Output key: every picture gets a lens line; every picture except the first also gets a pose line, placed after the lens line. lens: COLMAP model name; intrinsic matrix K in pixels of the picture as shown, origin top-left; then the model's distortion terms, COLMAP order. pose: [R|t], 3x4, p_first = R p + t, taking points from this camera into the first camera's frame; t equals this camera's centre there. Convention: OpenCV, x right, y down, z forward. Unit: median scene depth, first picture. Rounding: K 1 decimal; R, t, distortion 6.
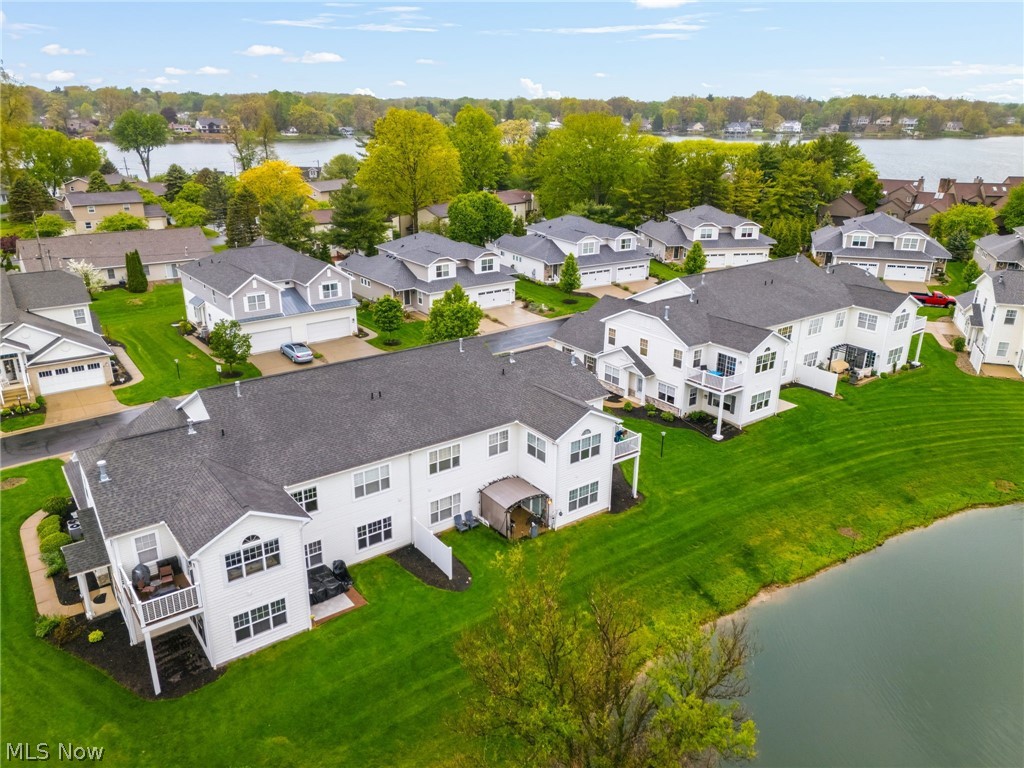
lens RADIAL K [[755.7, 0, 493.6], [0, 755.7, 385.5], [0, 0, 1]] dist [0.037565, -0.002018]
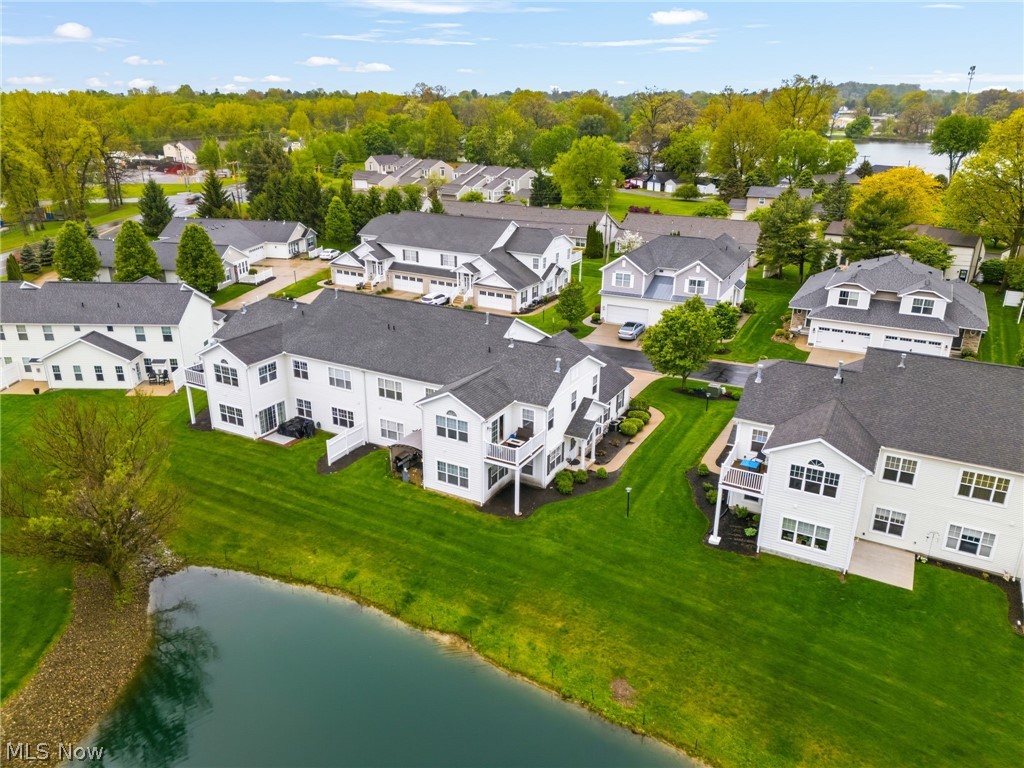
lens RADIAL K [[755.7, 0, 493.6], [0, 755.7, 385.5], [0, 0, 1]] dist [0.037565, -0.002018]
pose [[0.408918, 0.315345, -0.856355, 0.752422], [-0.313075, 0.929924, 0.192940, -0.143559], [0.857187, 0.189207, 0.478989, 0.383203]]
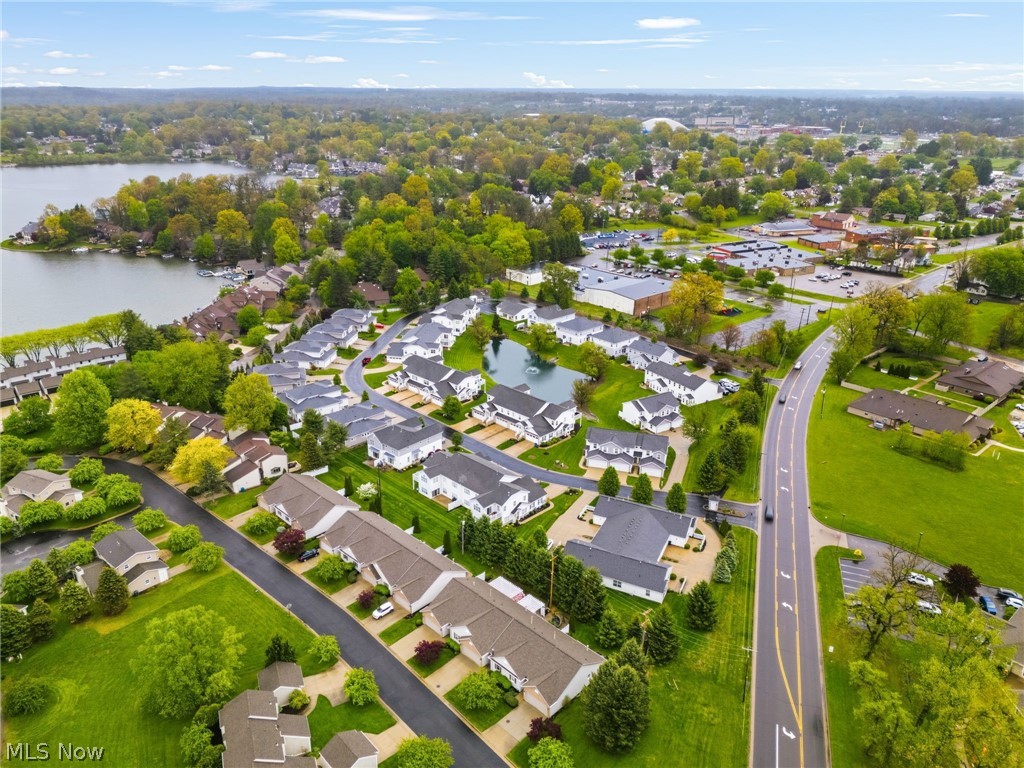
lens RADIAL K [[755.7, 0, 493.6], [0, 755.7, 385.5], [0, 0, 1]] dist [0.037565, -0.002018]
pose [[0.149134, 0.368793, -0.917470, 2.618303], [-0.337933, 0.890989, 0.303217, -1.278927], [0.929279, 0.264823, 0.257504, -0.100690]]
